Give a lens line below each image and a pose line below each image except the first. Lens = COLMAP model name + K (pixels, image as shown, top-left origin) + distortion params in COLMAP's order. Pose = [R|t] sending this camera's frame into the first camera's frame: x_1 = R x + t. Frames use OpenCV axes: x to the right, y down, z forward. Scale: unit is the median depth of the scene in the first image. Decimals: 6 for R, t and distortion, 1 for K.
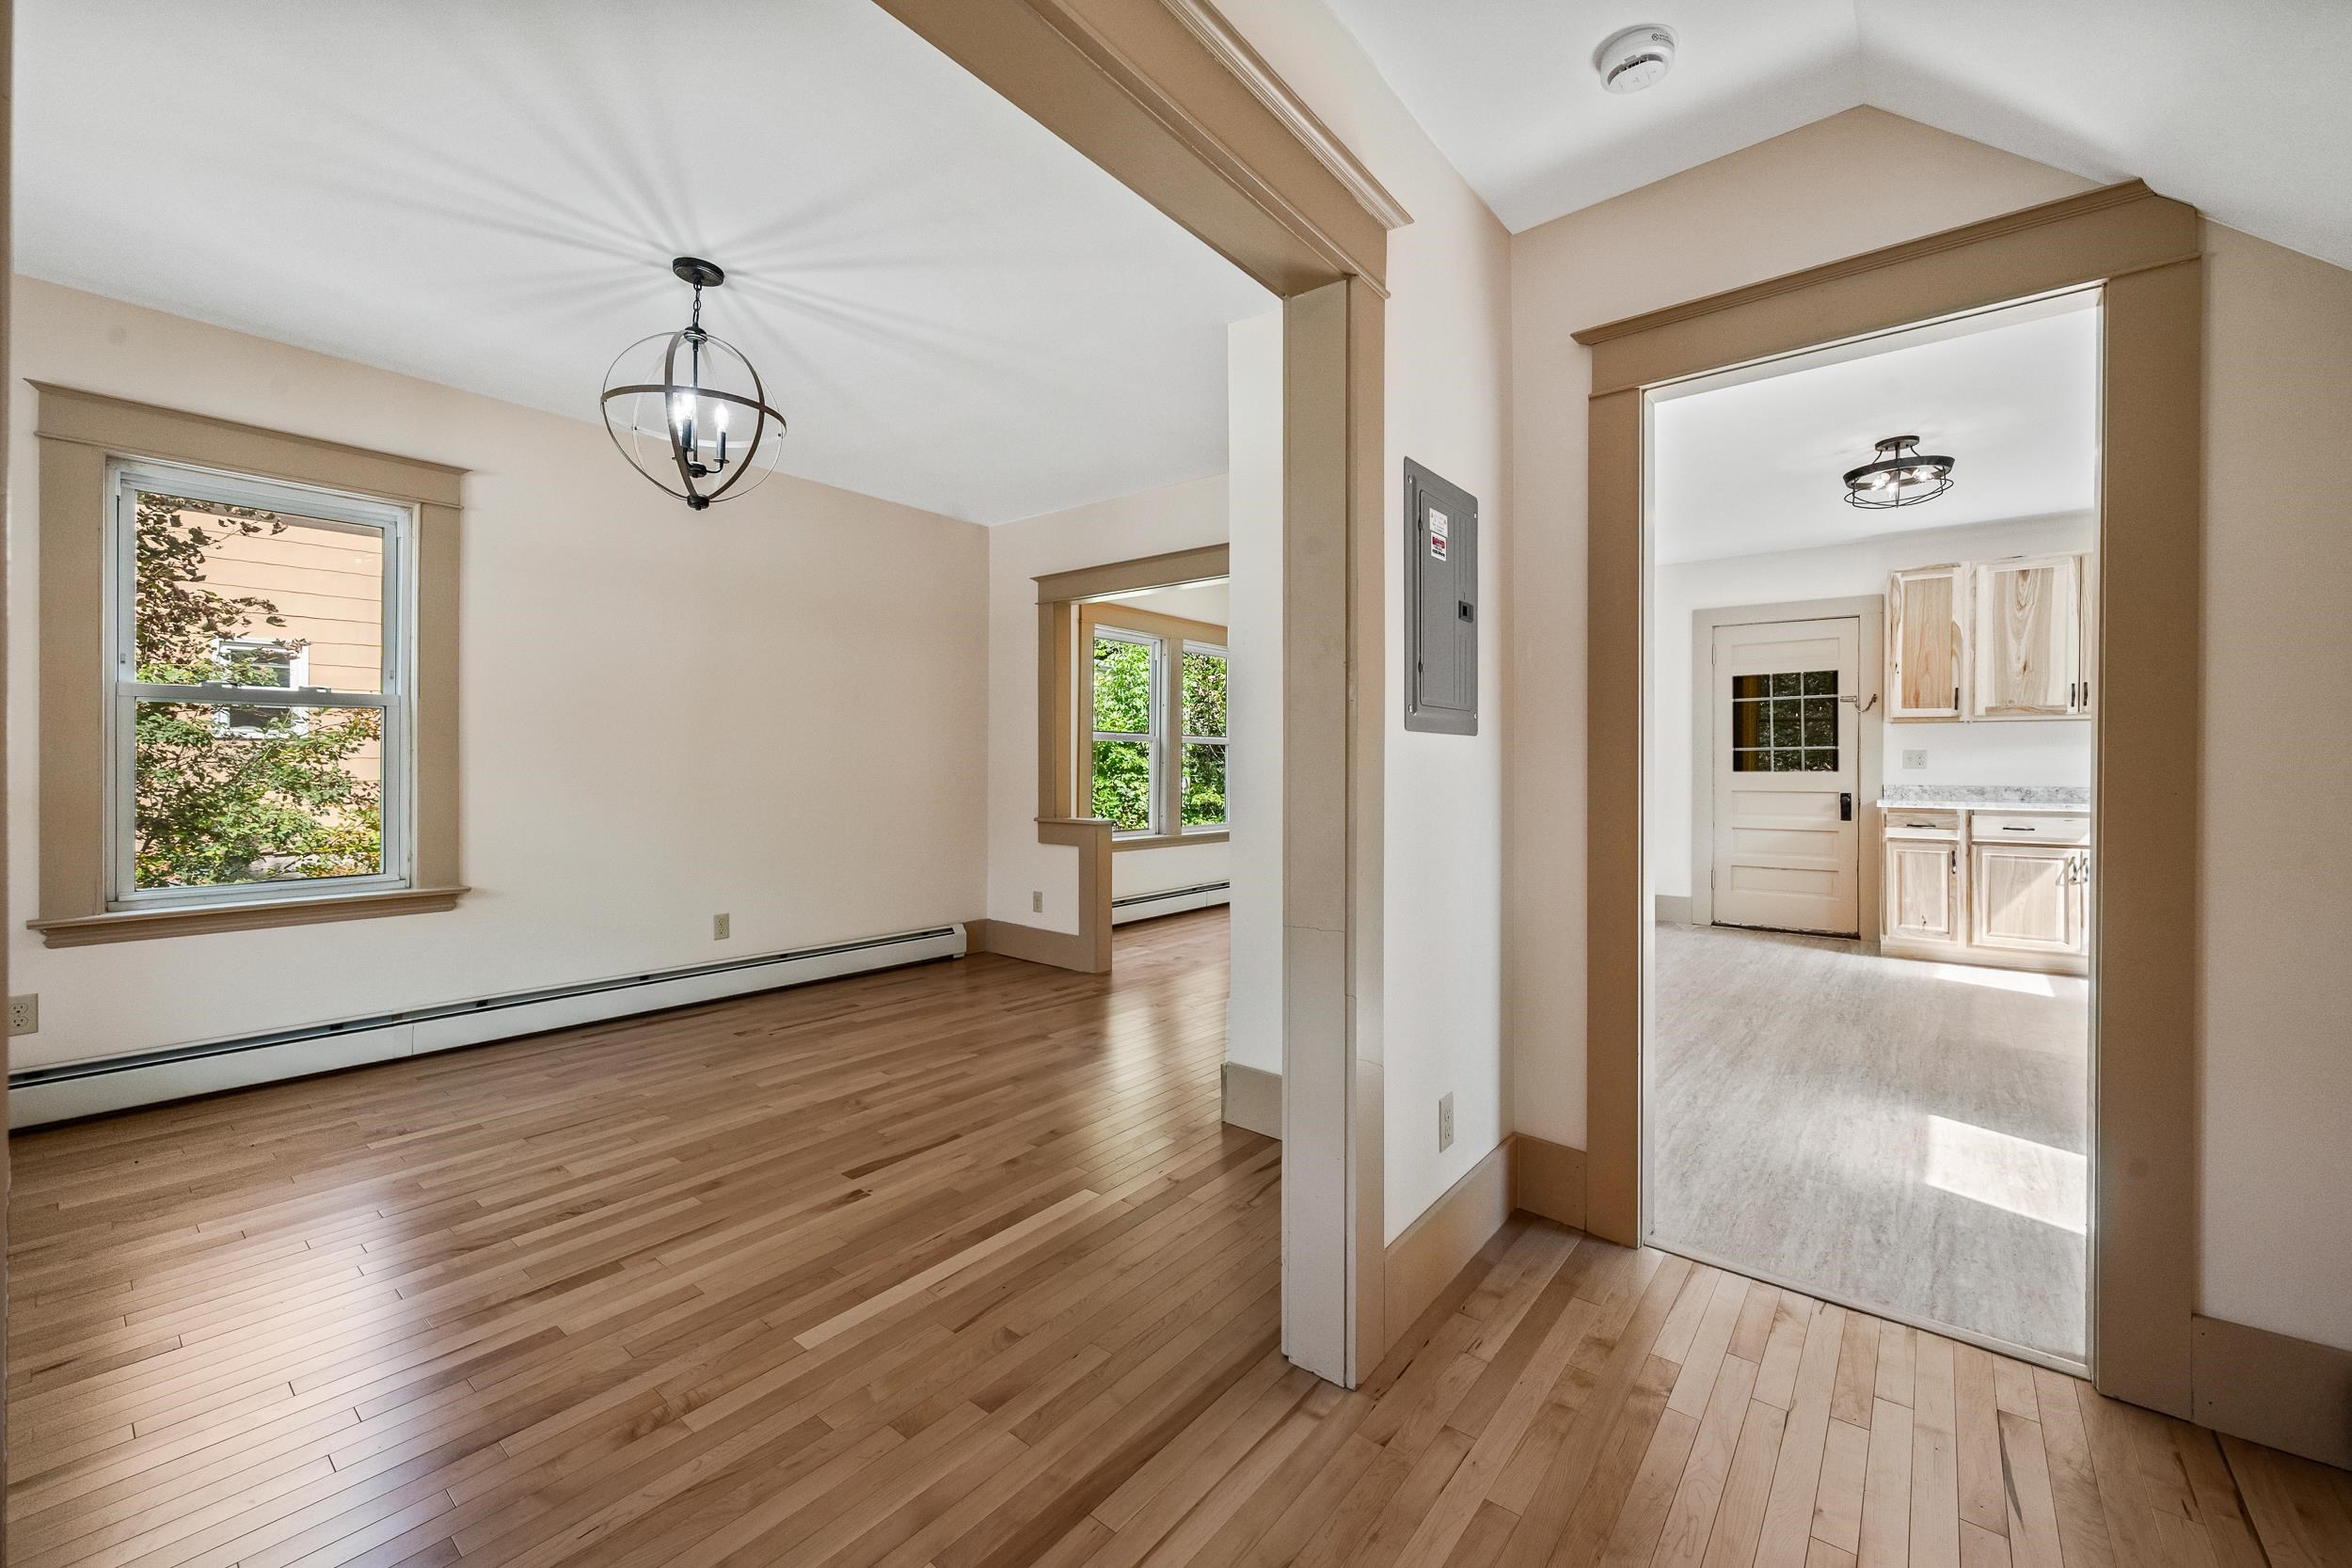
lens RADIAL K [[944.0, 0, 1189.1], [0, 944.0, 758.3], [0, 0, 1]] dist [0.001418, -0.000201]
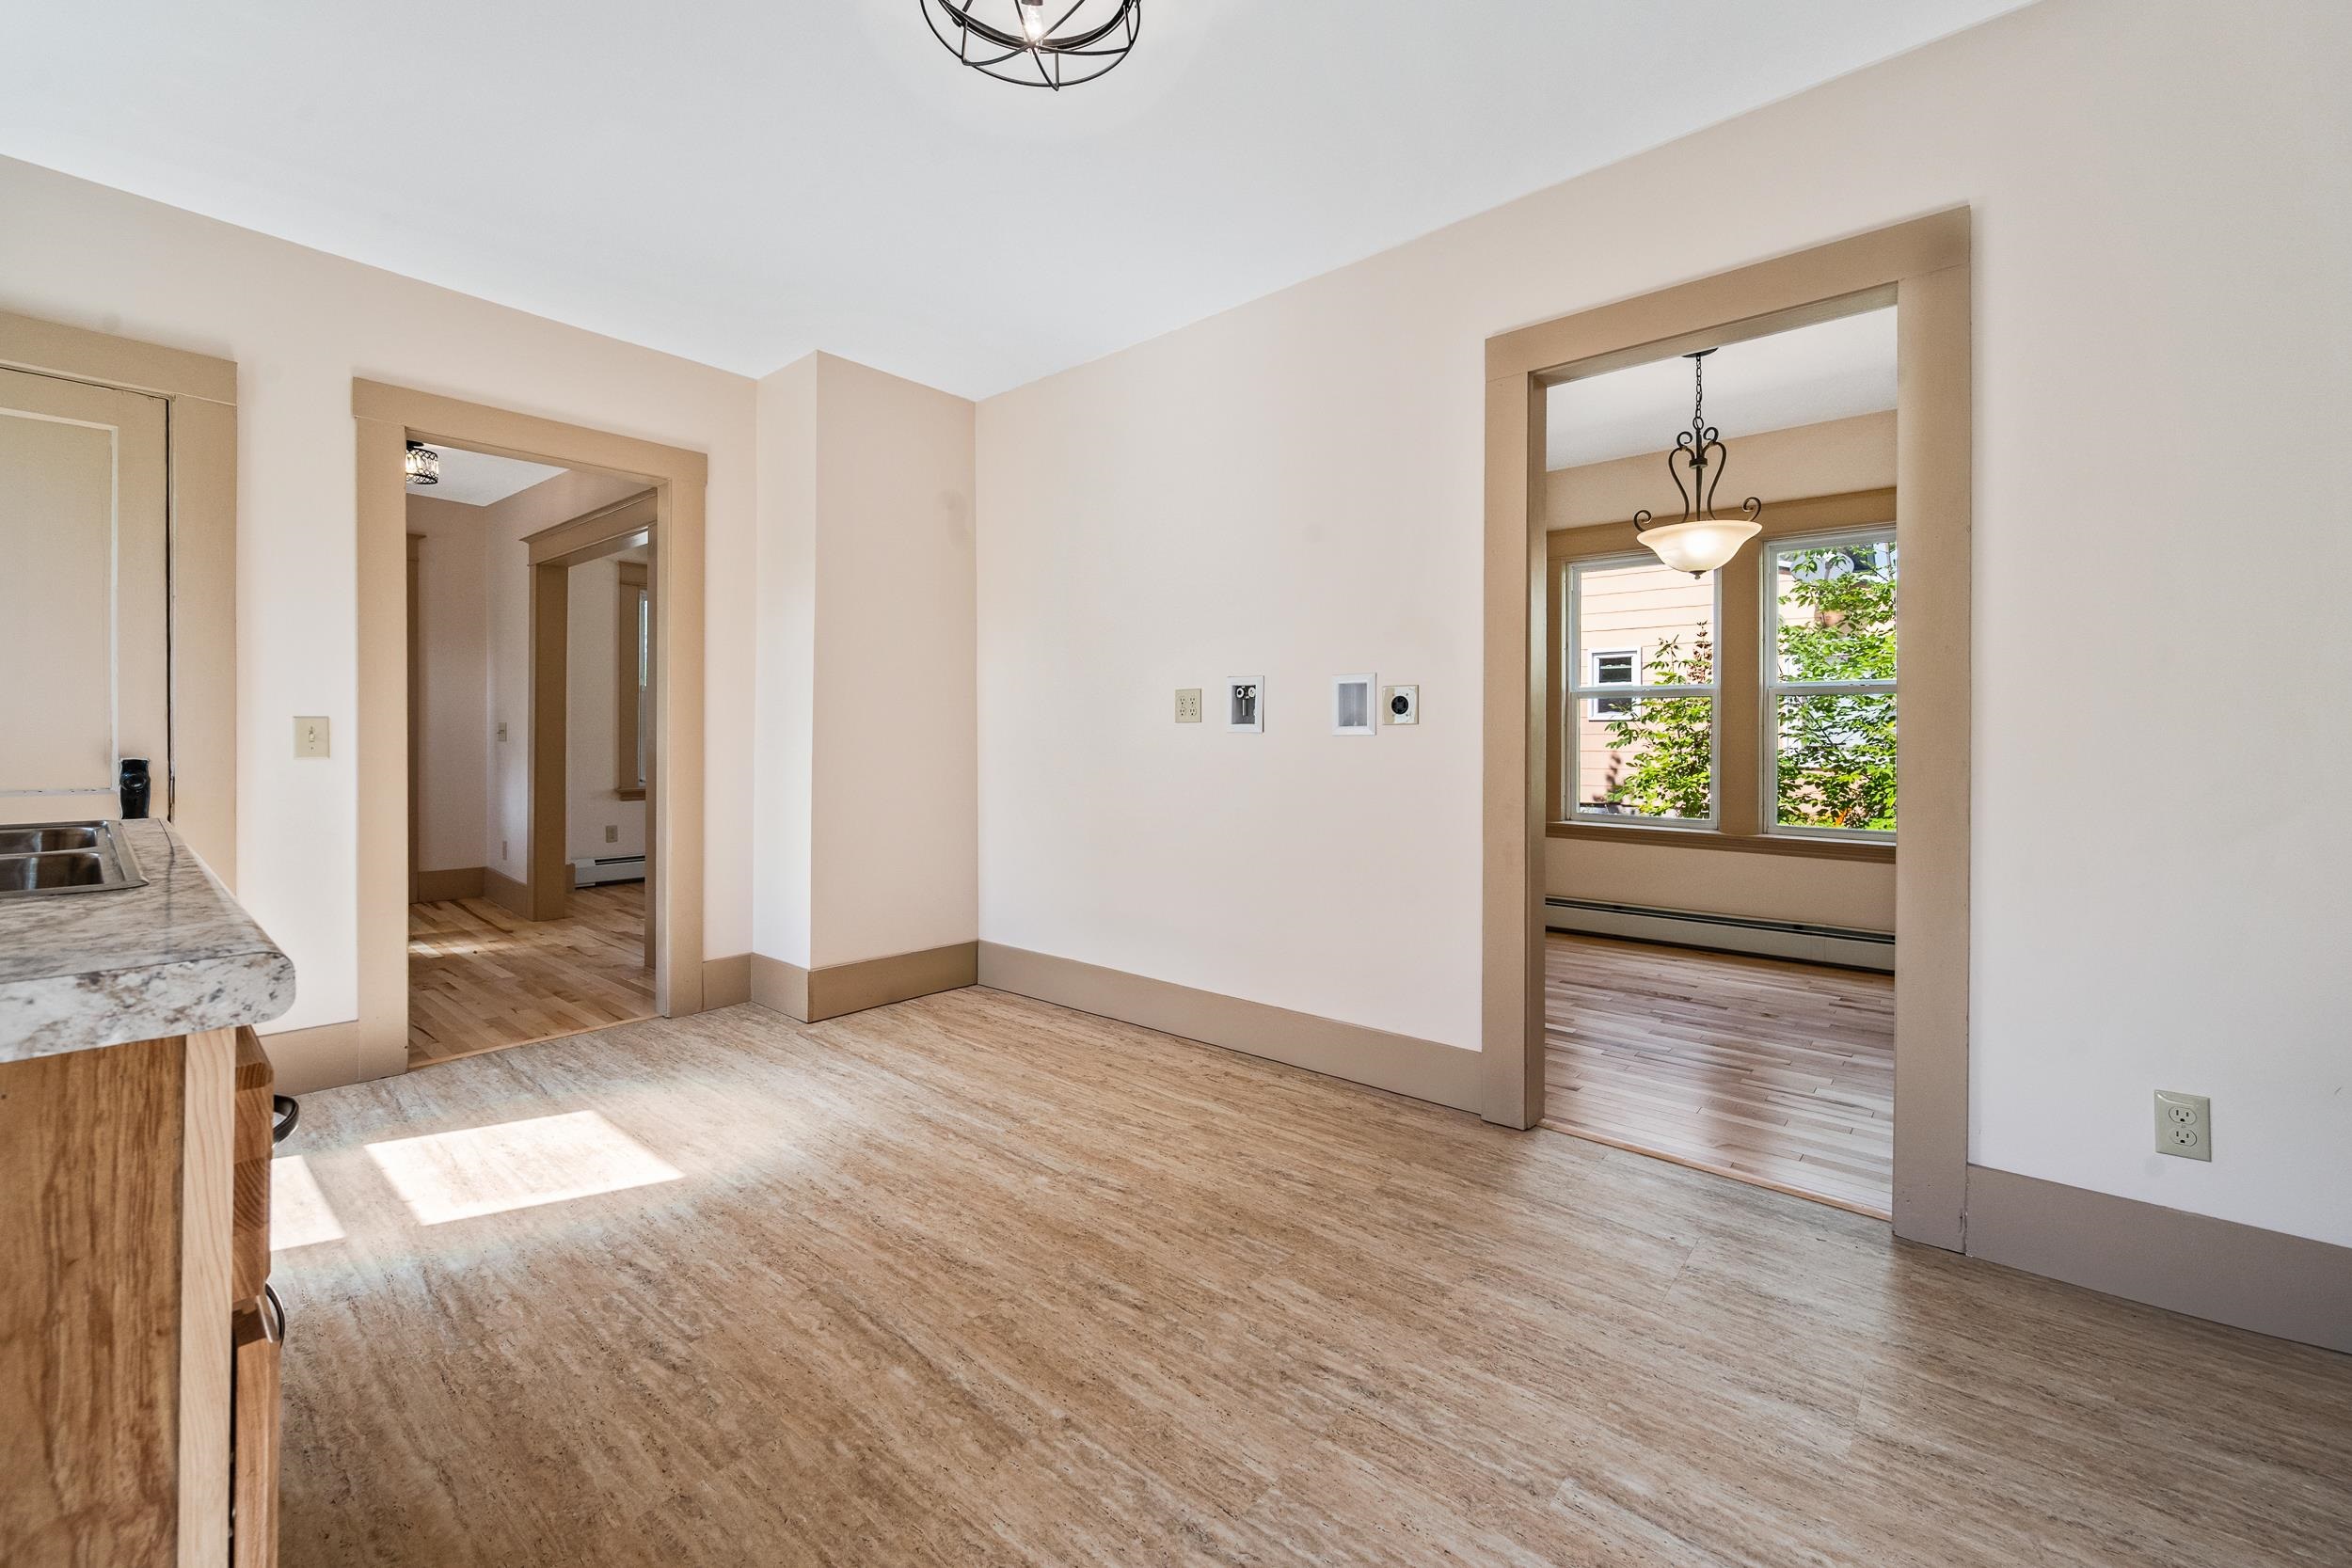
lens RADIAL K [[957.6, 0, 1179.9], [0, 957.6, 737.8], [0, 0, 1]] dist [-0.000411, -0.000224]
pose [[-0.035771, -0.004229, -0.999351, 0.891501], [-0.001064, 0.999991, -0.004194, 0.022255], [0.999359, 0.000914, -0.035775, 0.834257]]
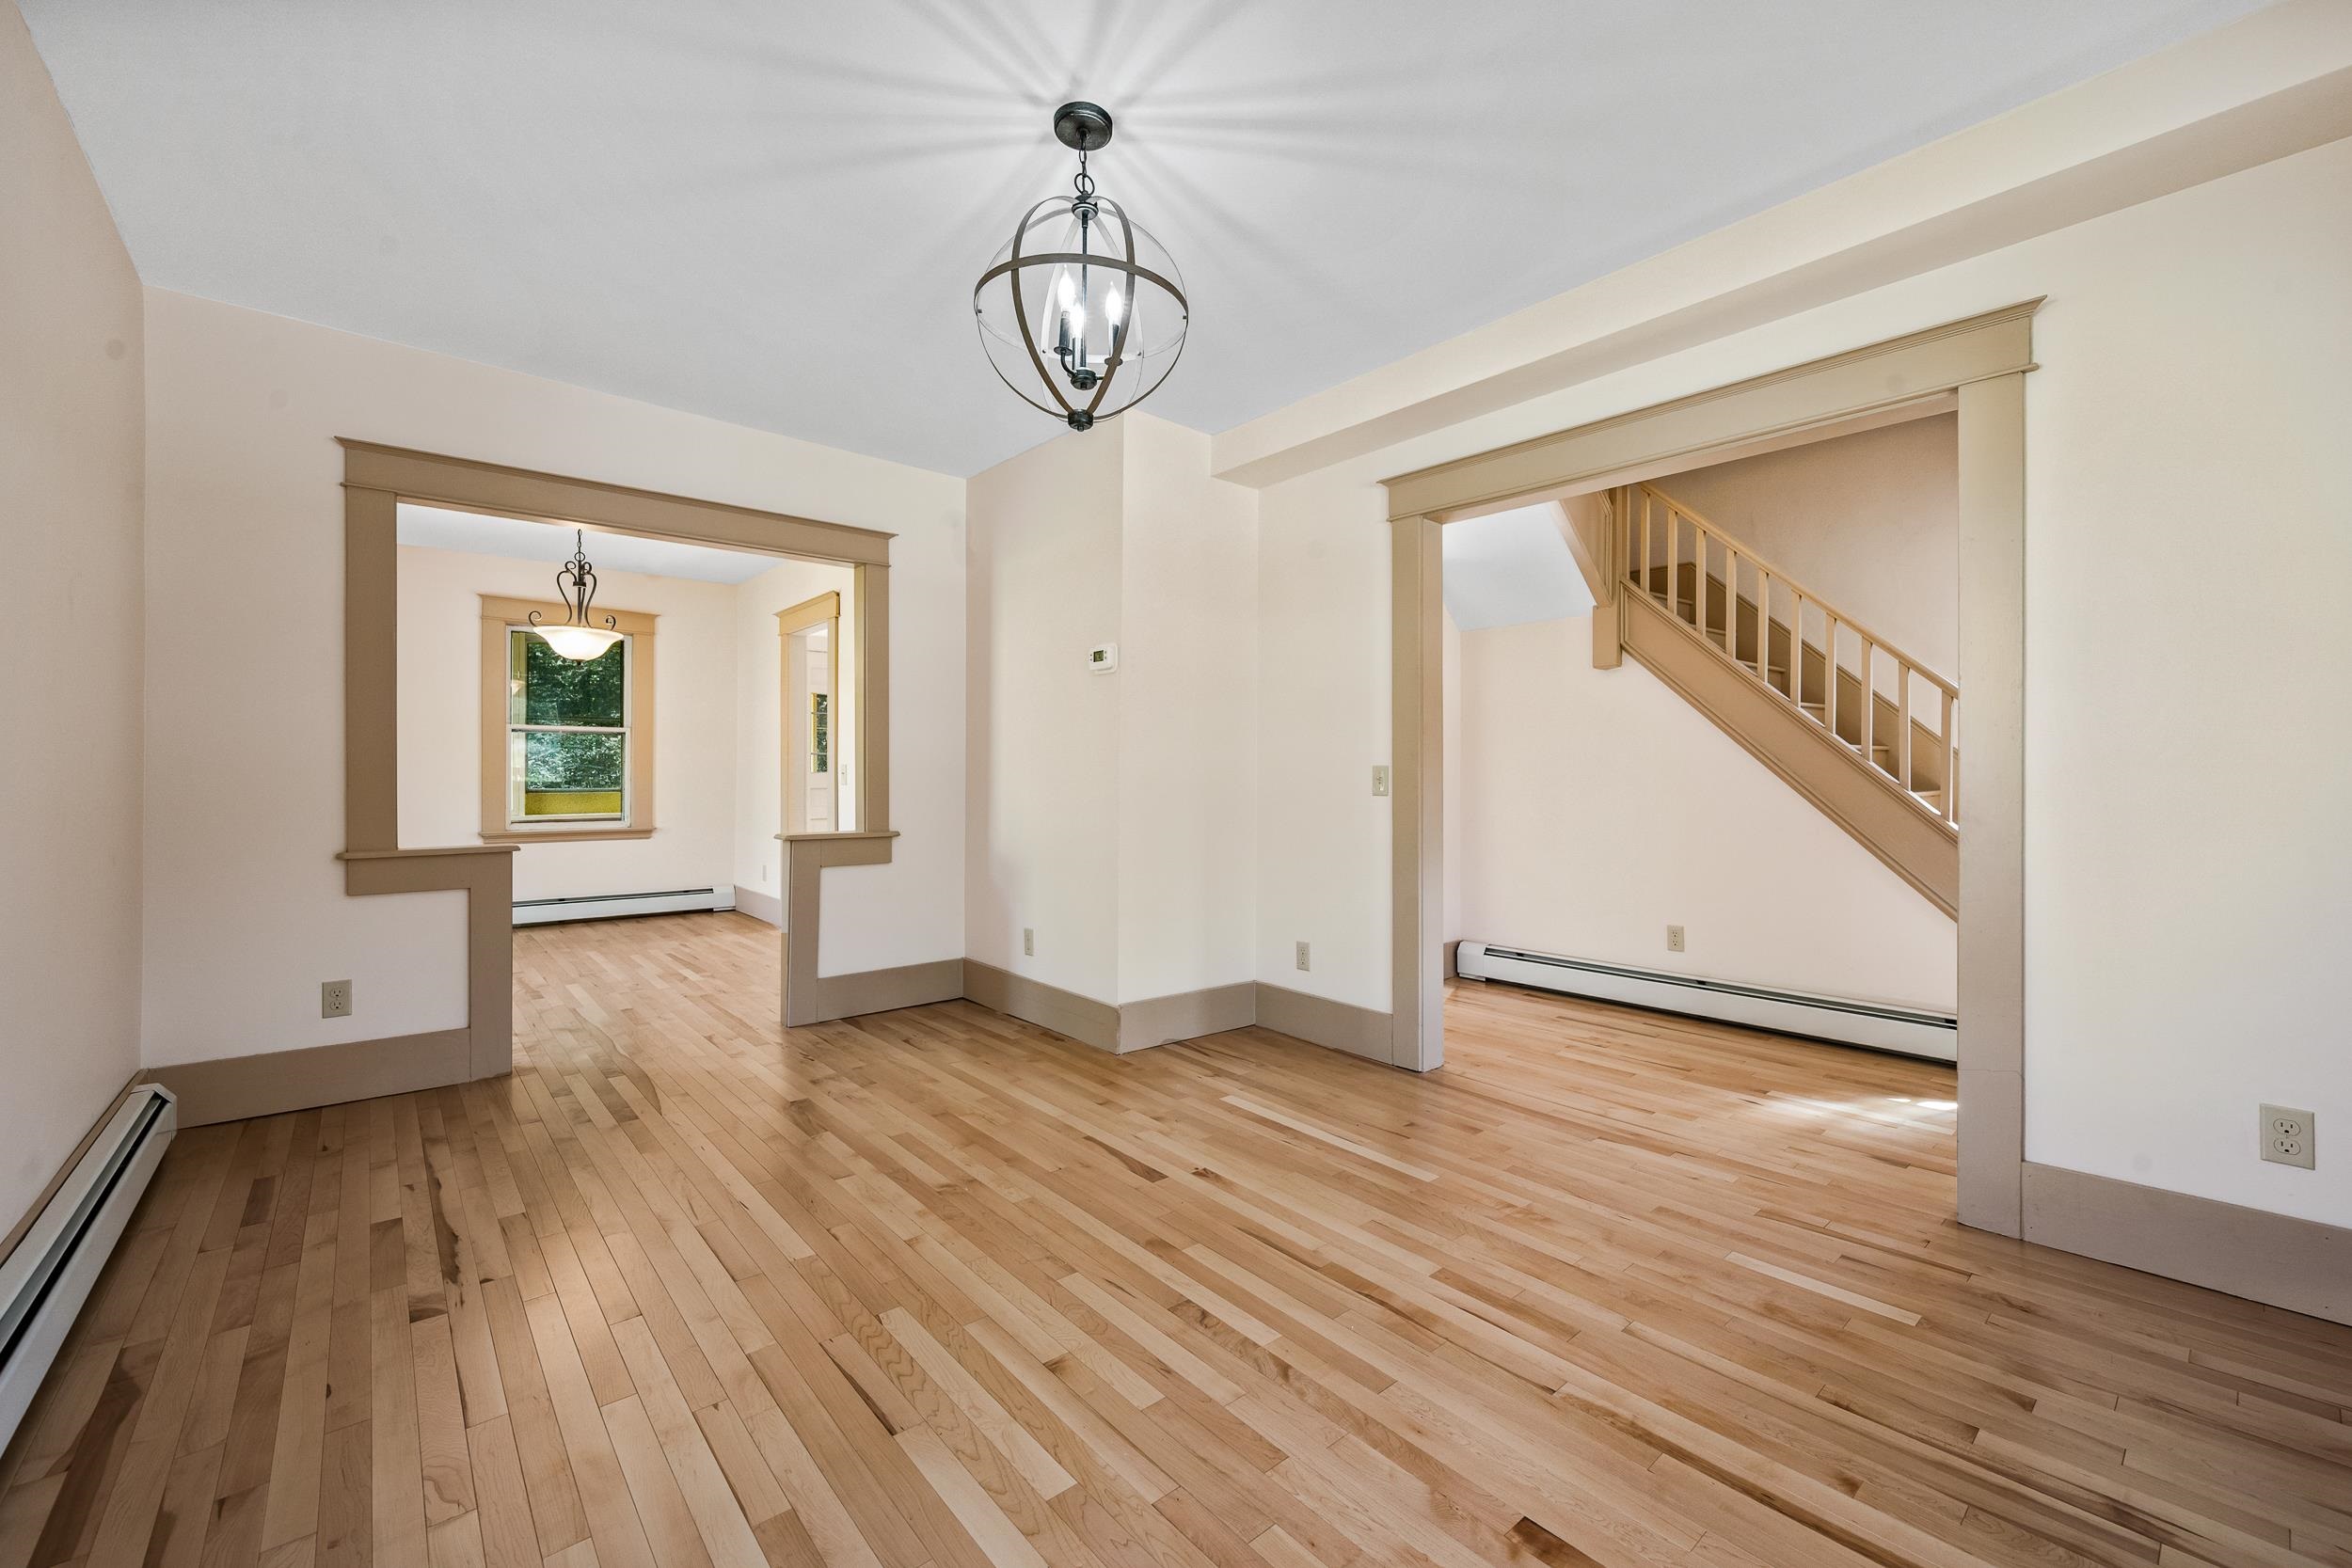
lens RADIAL K [[930.3, 0, 1186.7], [0, 930.3, 768.6], [0, 0, 1]] dist [0.000757, -0.000008]
pose [[0.181223, 0.001816, 0.983440, -0.639100], [-0.004258, 0.999990, -0.001062, 0.009015], [-0.983433, -0.003995, 0.181229, 0.392245]]
